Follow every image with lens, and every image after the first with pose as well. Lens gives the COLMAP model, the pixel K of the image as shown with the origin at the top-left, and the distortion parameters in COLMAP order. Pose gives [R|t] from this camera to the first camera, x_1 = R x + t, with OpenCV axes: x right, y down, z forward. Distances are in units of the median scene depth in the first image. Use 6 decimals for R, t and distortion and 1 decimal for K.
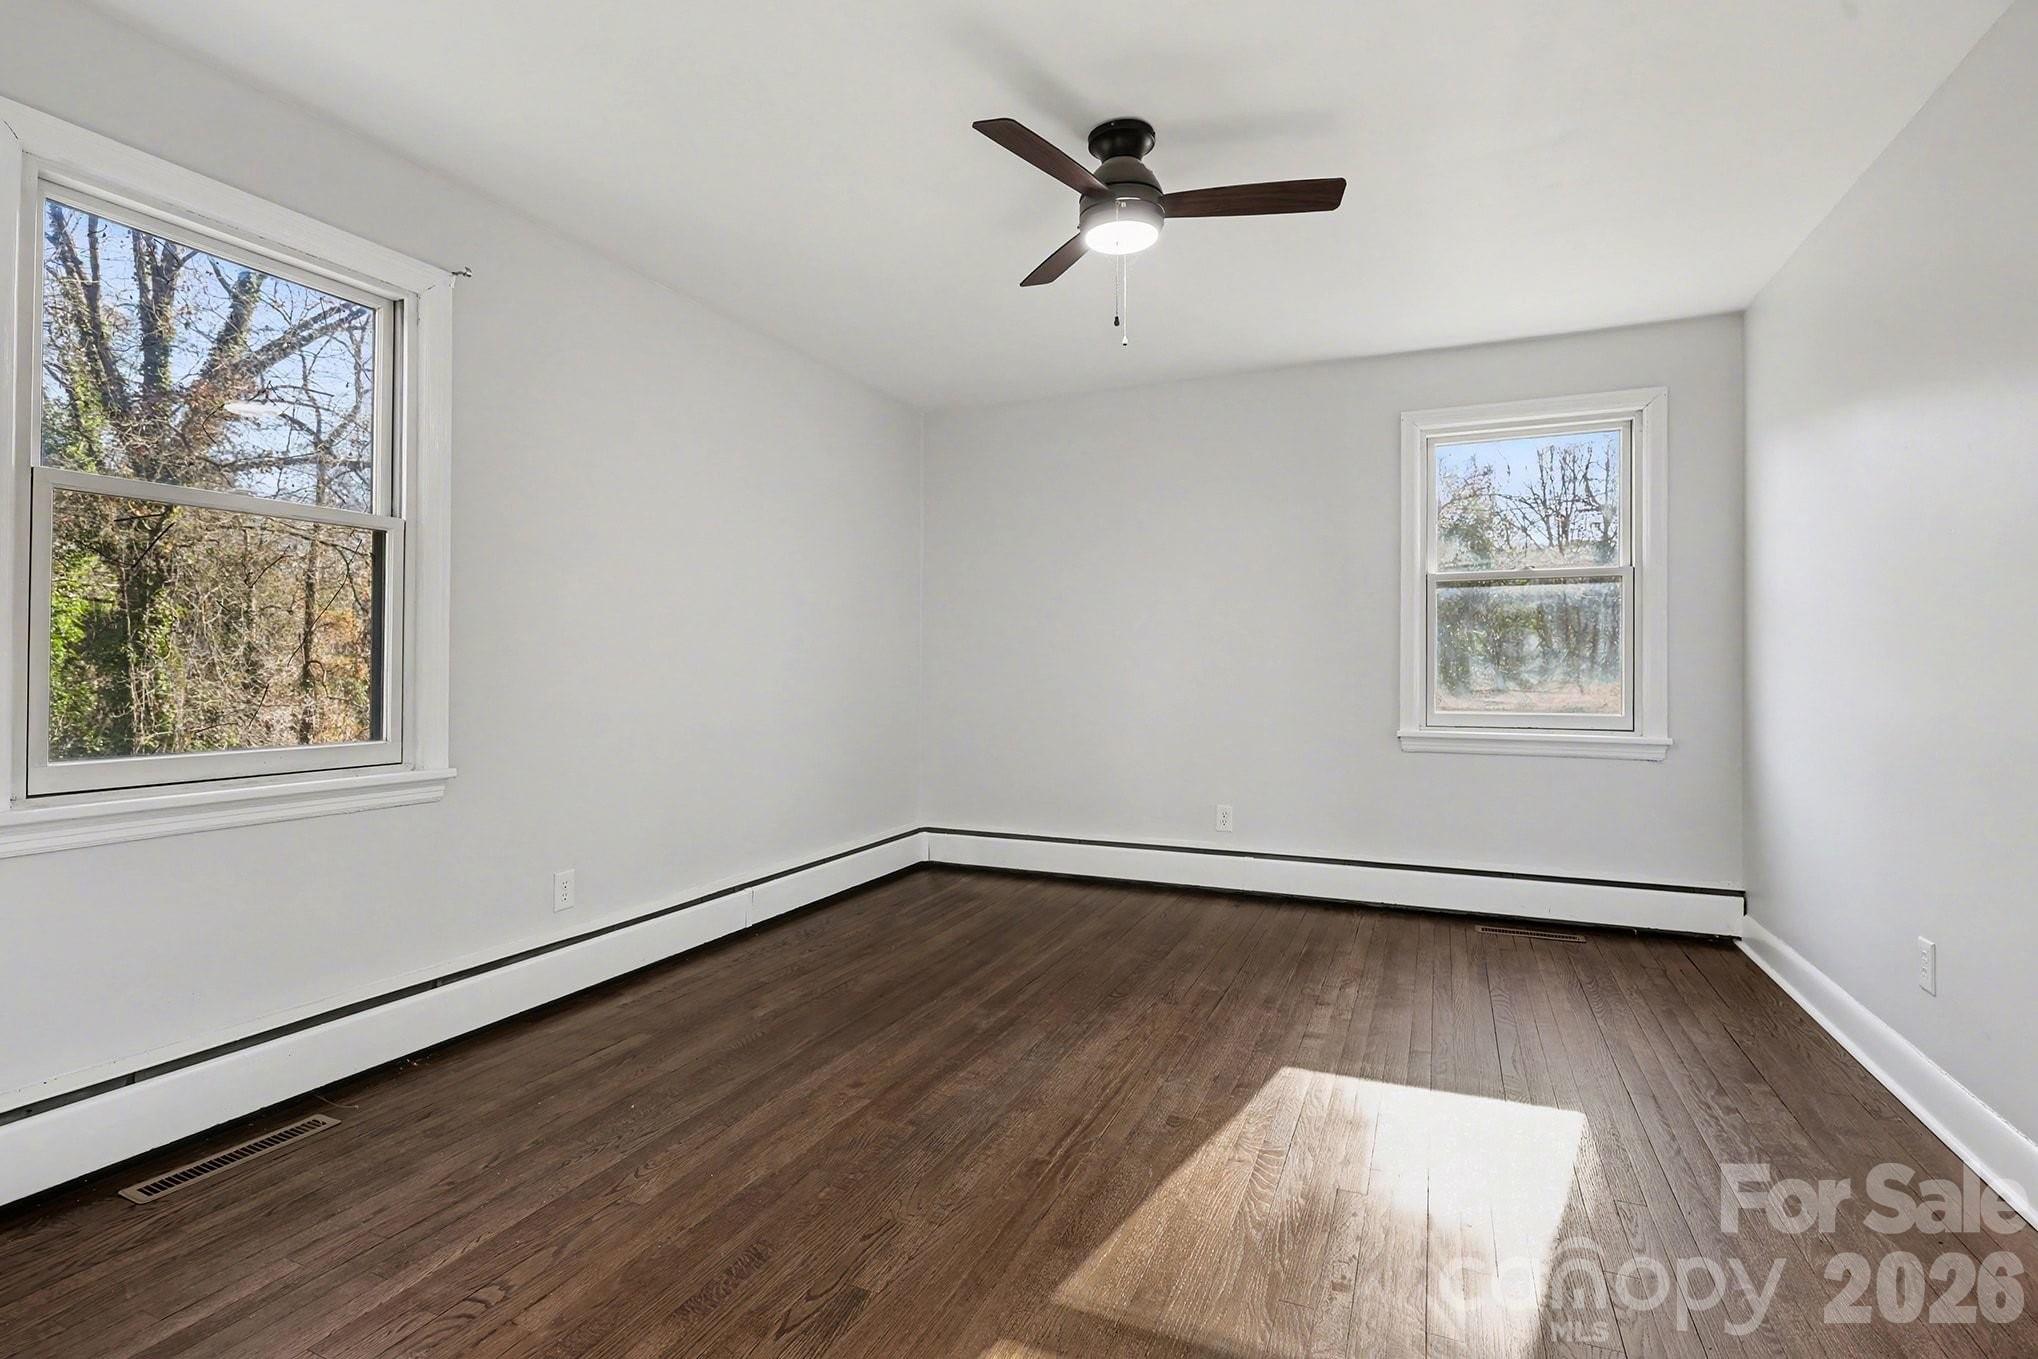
lens RADIAL K [[976.7, 0, 1000.9], [0, 976.7, 671.5], [0, 0, 1]] dist [-0.001563, -0.000271]
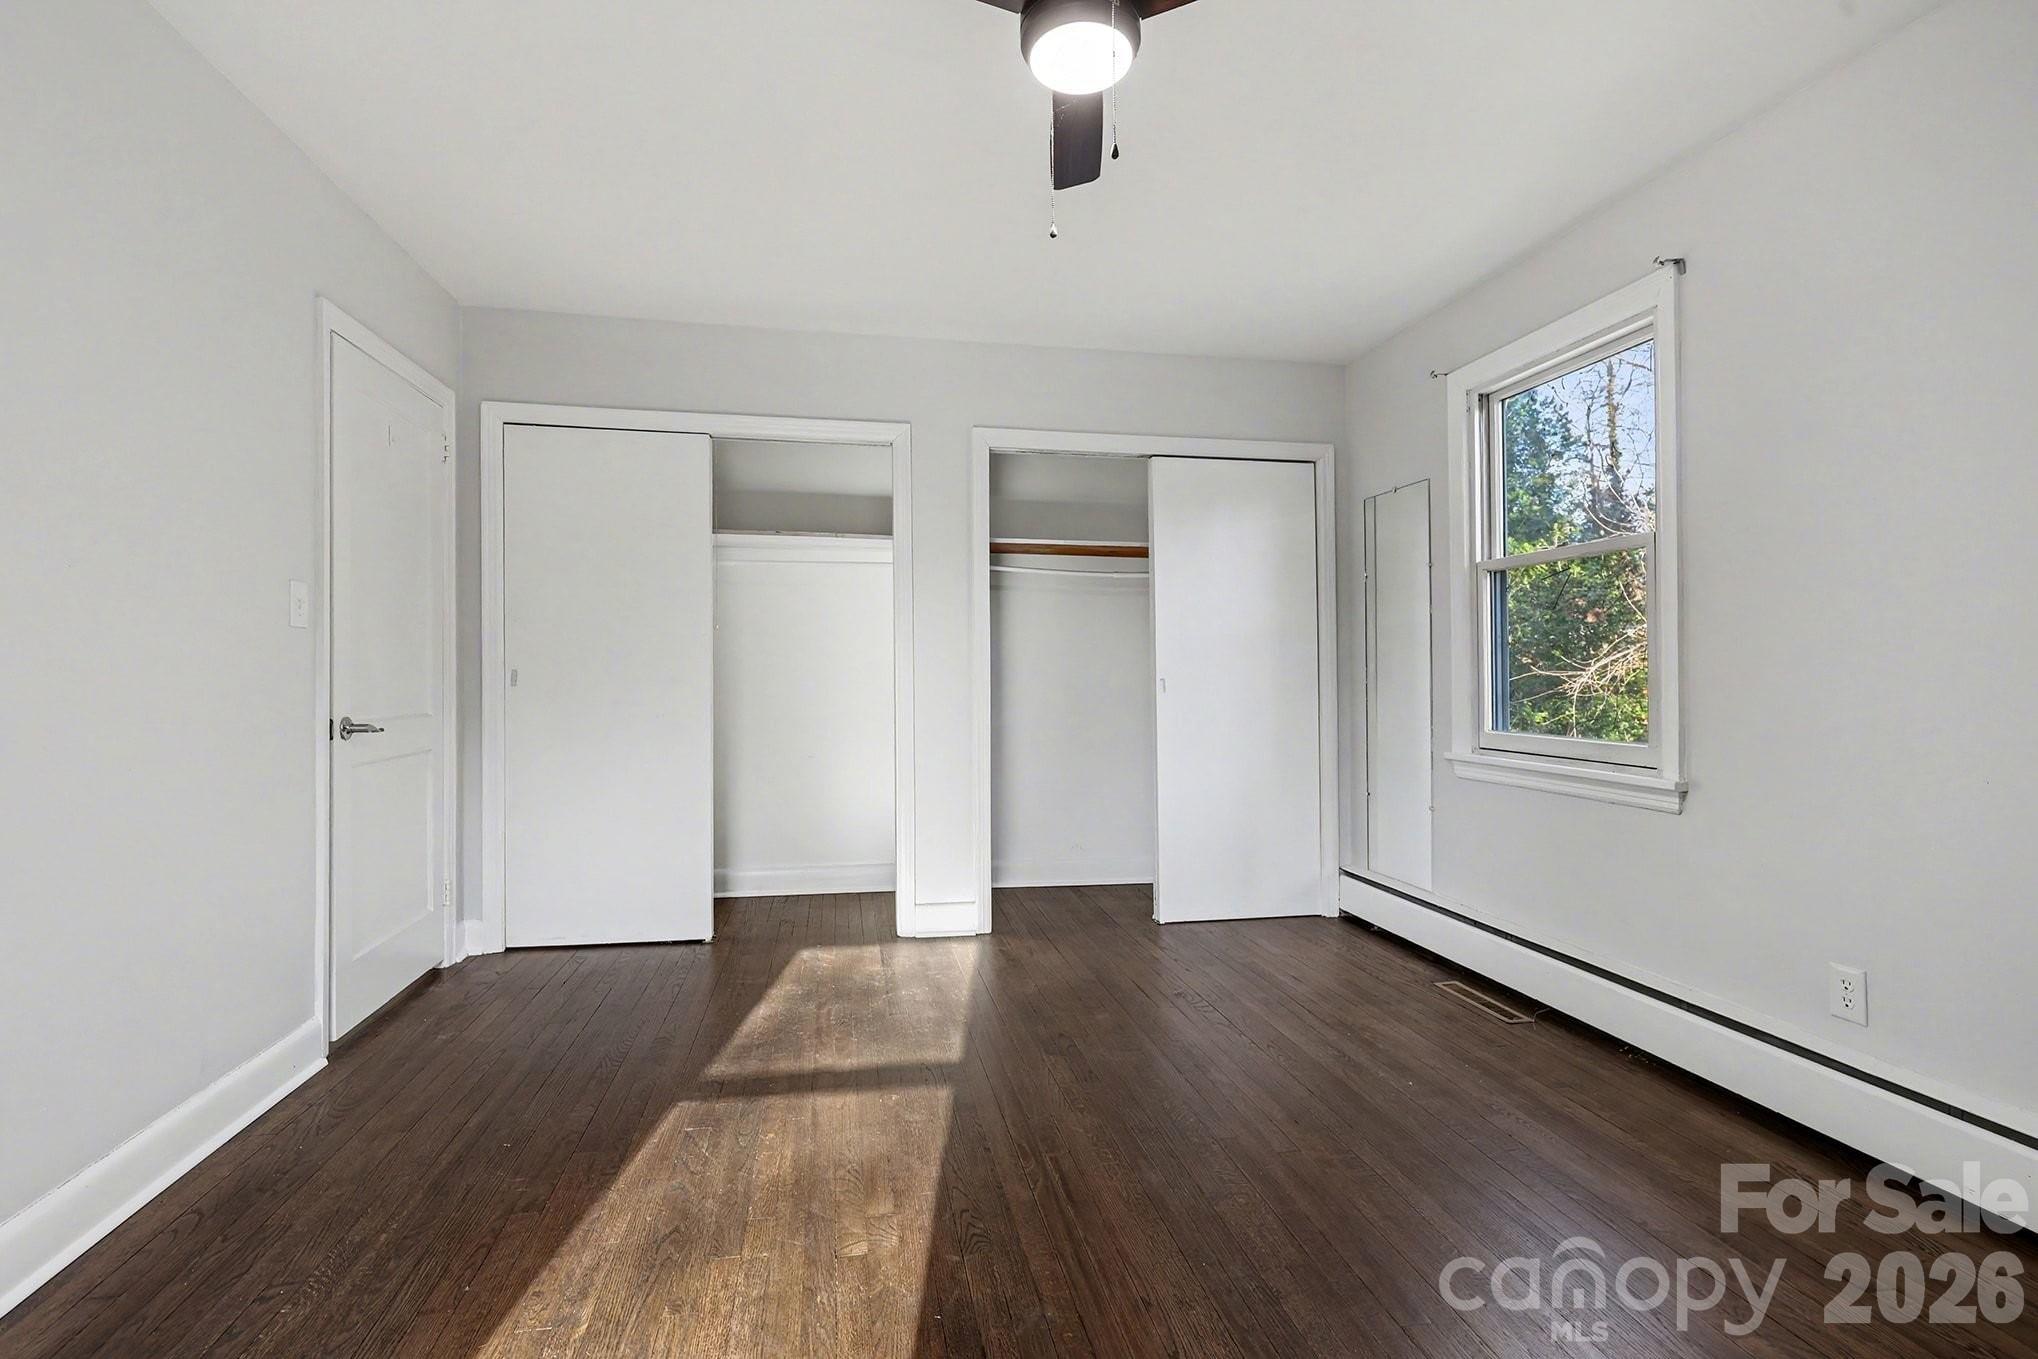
lens RADIAL K [[976.7, 0, 1000.9], [0, 976.7, 671.5], [0, 0, 1]] dist [-0.001563, -0.000271]
pose [[-0.833788, -0.007776, -0.552030, 0.656010], [-0.006636, 0.999970, -0.004064, 0.002433], [0.552045, 0.000275, -0.833815, 1.831343]]
